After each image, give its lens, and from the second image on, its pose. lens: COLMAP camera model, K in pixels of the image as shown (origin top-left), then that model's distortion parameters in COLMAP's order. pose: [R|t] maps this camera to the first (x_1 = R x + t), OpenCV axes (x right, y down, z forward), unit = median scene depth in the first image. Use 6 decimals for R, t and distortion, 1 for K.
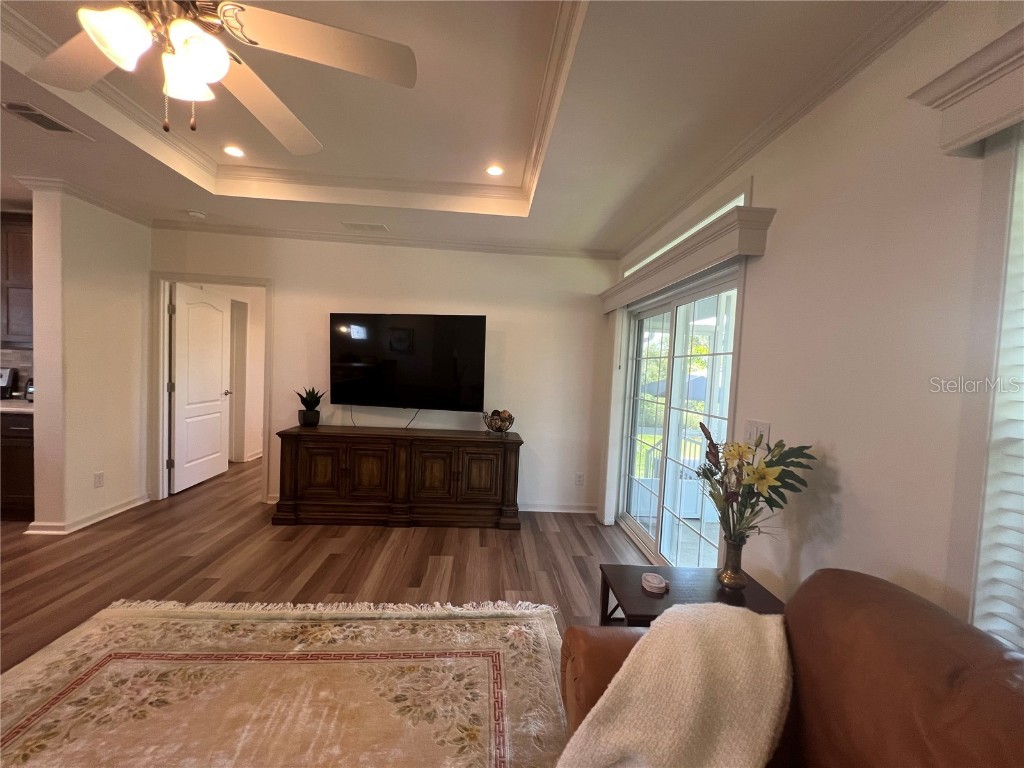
lens RADIAL K [[411.5, 0, 512.1], [0, 411.5, 386.5], [0, 0, 1]] dist [-0.003060, 0.000717]
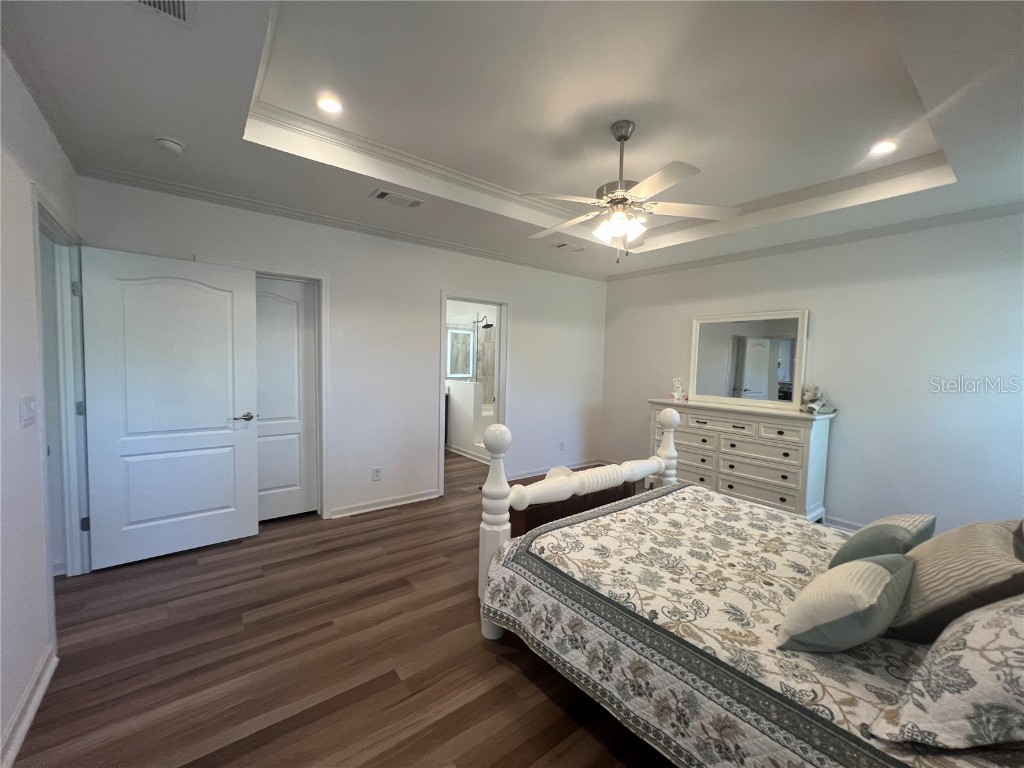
lens RADIAL K [[411.5, 0, 512.1], [0, 411.5, 386.5], [0, 0, 1]] dist [-0.003060, 0.000717]
pose [[0.556874, 0.017258, -0.830418, 0.098662], [-0.038349, 0.999252, -0.004949, -0.060101], [0.829711, 0.034602, 0.557119, 1.301527]]
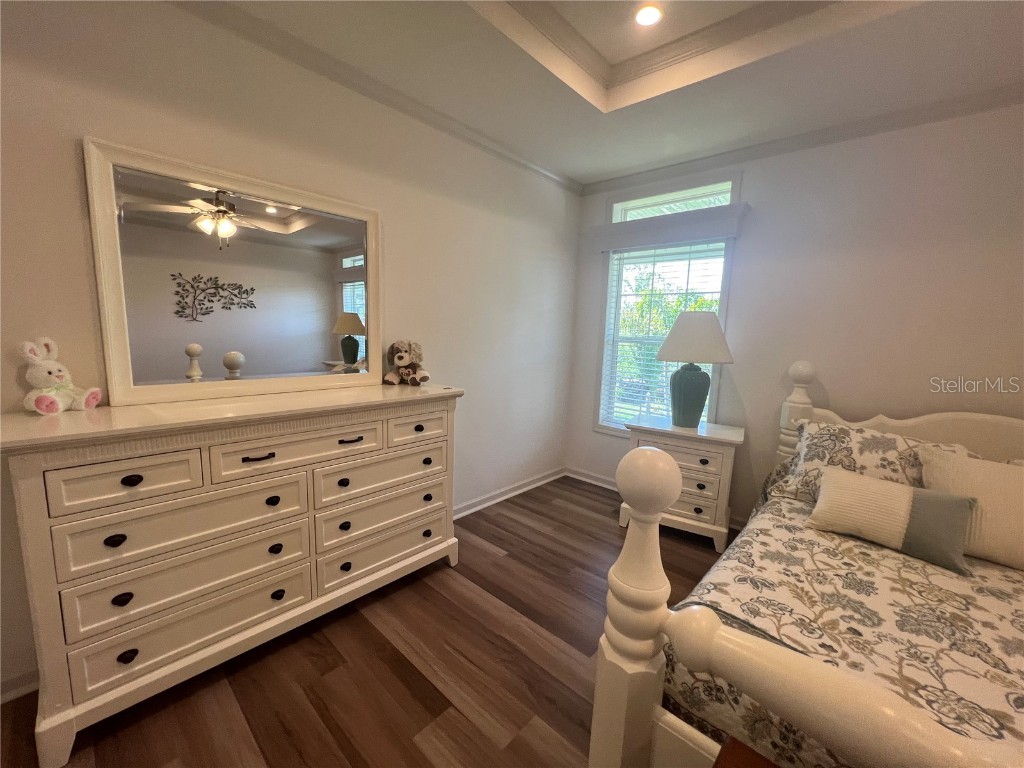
lens RADIAL K [[411.5, 0, 512.1], [0, 411.5, 386.5], [0, 0, 1]] dist [-0.003060, 0.000717]
pose [[0.723709, -0.118541, 0.679848, -0.666834], [0.029620, 0.989565, 0.141013, -0.113017], [-0.689470, -0.081916, 0.719668, 1.914966]]
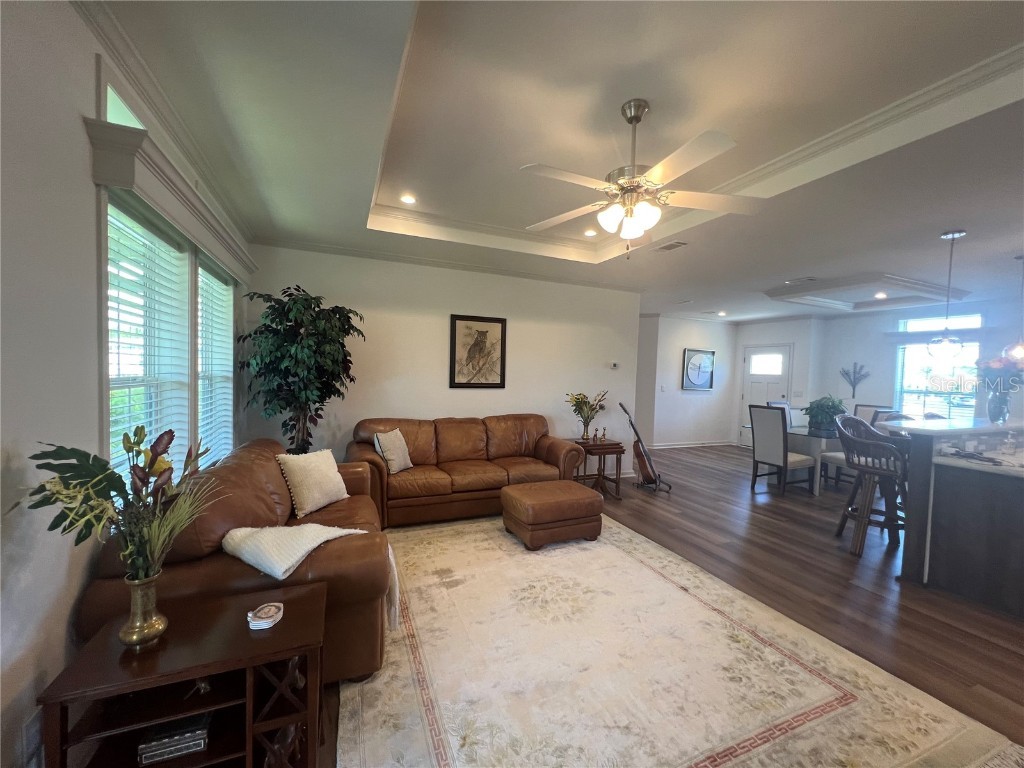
lens RADIAL K [[411.3, 0, 512.0], [0, 411.3, 384.0], [0, 0, 1]] dist [-0.001106, 0.000063]
pose [[-0.939849, -0.067557, -0.334844, 0.091217], [-0.094137, 0.993514, 0.063776, -0.038879], [0.328364, 0.091461, -0.940113, 0.854842]]
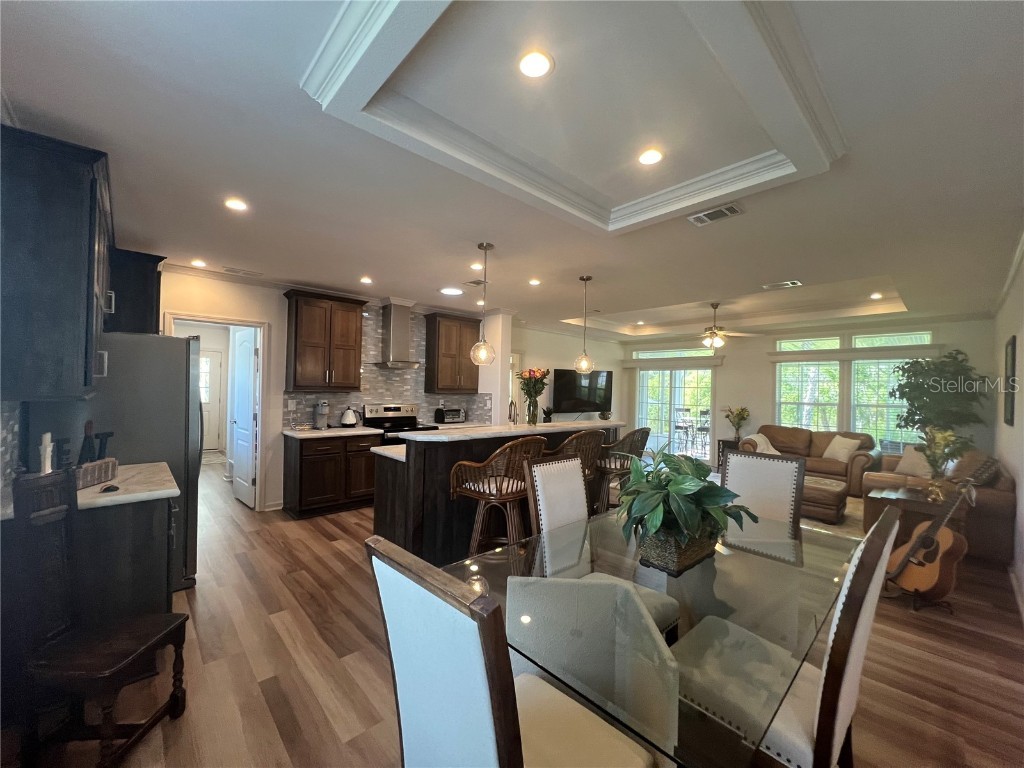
lens RADIAL K [[411.5, 0, 512.1], [0, 411.5, 386.5], [0, 0, 1]] dist [-0.003060, 0.000717]
pose [[0.776565, -0.029192, 0.629360, -2.034535], [0.044986, 0.998945, -0.009174, -0.085937], [-0.628429, 0.035437, 0.777059, -0.490829]]
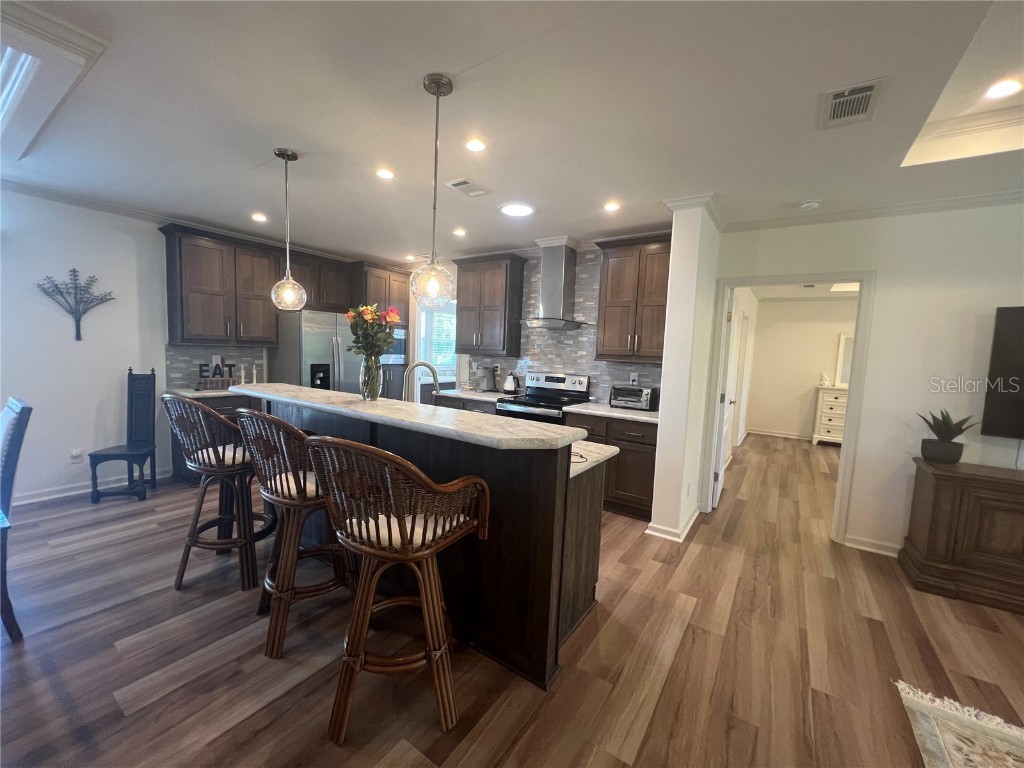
lens RADIAL K [[409.1, 0, 509.5], [0, 409.1, 389.1], [0, 0, 1]] dist [-0.009605, -0.000310]
pose [[0.789948, 0.043073, -0.611659, -0.720531], [-0.033055, 0.999071, 0.027665, -0.033844], [0.612282, -0.001636, 0.790637, -0.065246]]
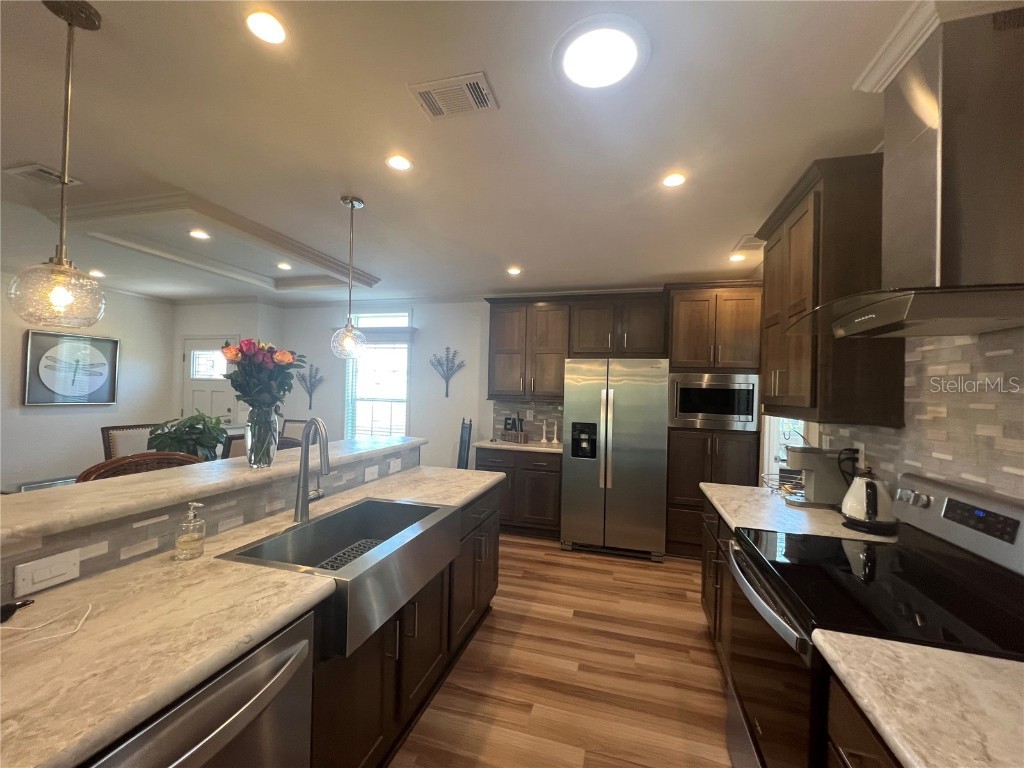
lens RADIAL K [[411.5, 0, 512.1], [0, 411.5, 386.5], [0, 0, 1]] dist [-0.003060, 0.000717]
pose [[-0.338783, -0.066039, -0.938544, -0.933260], [-0.088851, 0.995321, -0.037962, -0.095141], [0.936660, 0.070529, -0.343065, 0.784393]]
